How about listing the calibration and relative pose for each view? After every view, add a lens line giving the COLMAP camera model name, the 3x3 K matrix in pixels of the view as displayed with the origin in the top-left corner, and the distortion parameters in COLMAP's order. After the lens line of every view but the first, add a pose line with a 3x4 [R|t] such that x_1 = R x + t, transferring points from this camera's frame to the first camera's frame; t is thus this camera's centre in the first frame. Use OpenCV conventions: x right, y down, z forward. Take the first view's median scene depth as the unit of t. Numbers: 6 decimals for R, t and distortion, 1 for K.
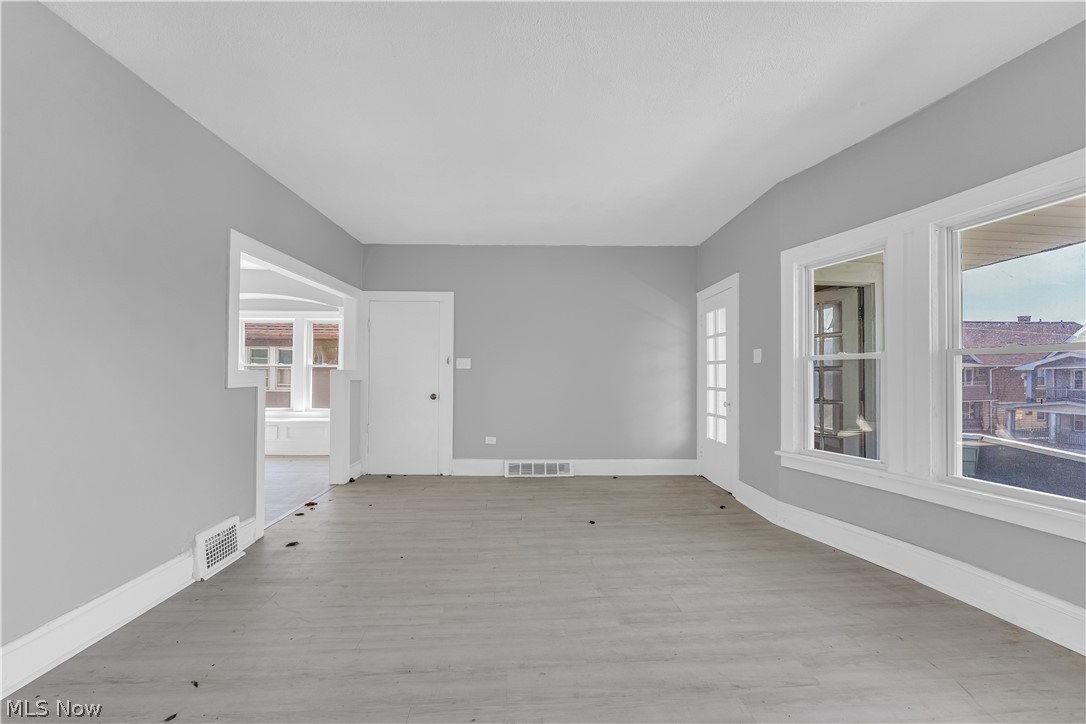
lens RADIAL K [[444.3, 0, 536.7], [0, 444.3, 371.6], [0, 0, 1]] dist [0.003635, -0.000217]
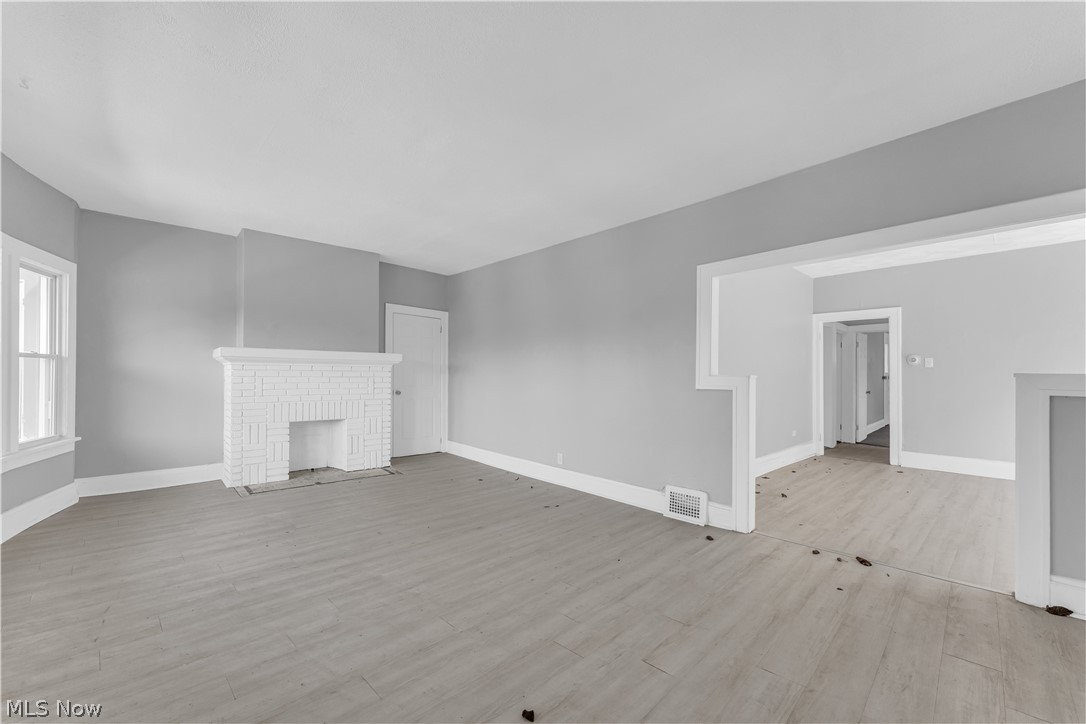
lens RADIAL K [[444.3, 0, 531.8], [0, 444.3, 369.6], [0, 0, 1]] dist [0.003635, -0.000217]
pose [[-0.756323, -0.017969, -0.653951, 0.570020], [-0.007948, 0.999801, -0.018280, 0.008240], [0.654150, -0.008628, -0.756316, 1.828525]]
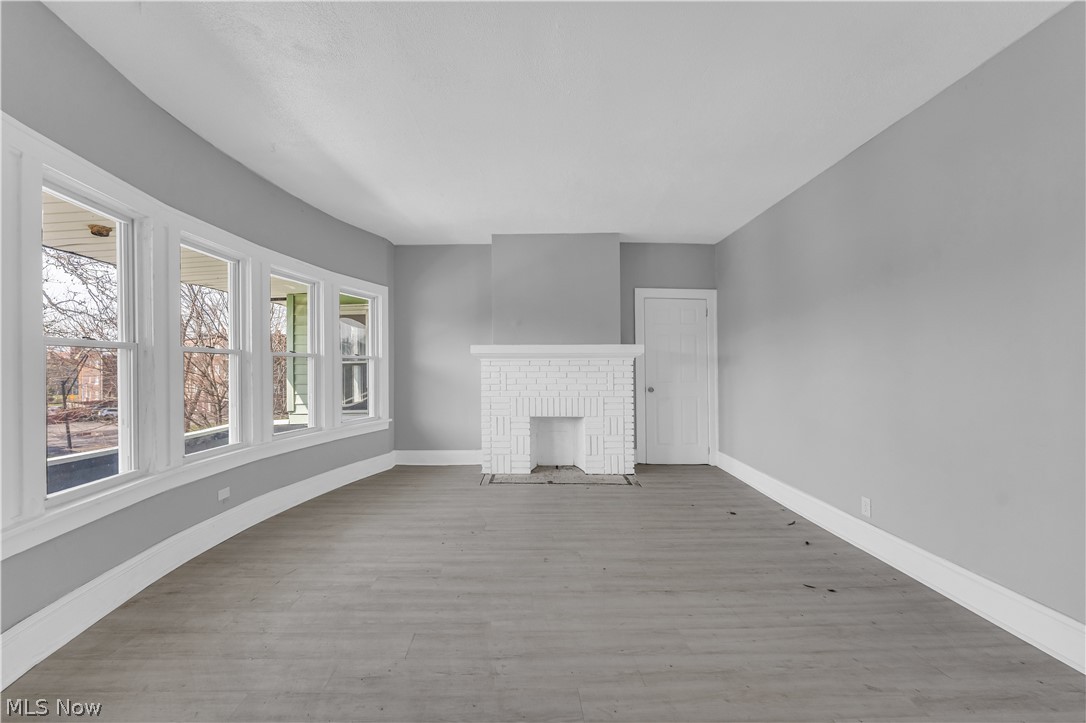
lens RADIAL K [[444.3, 0, 531.3], [0, 444.3, 363.5], [0, 0, 1]] dist [0.003635, -0.000217]
pose [[-0.999677, -0.001646, 0.025375, 0.059569], [-0.002102, 0.999837, -0.017957, 0.010559], [-0.025342, -0.018004, -0.999517, 1.634708]]
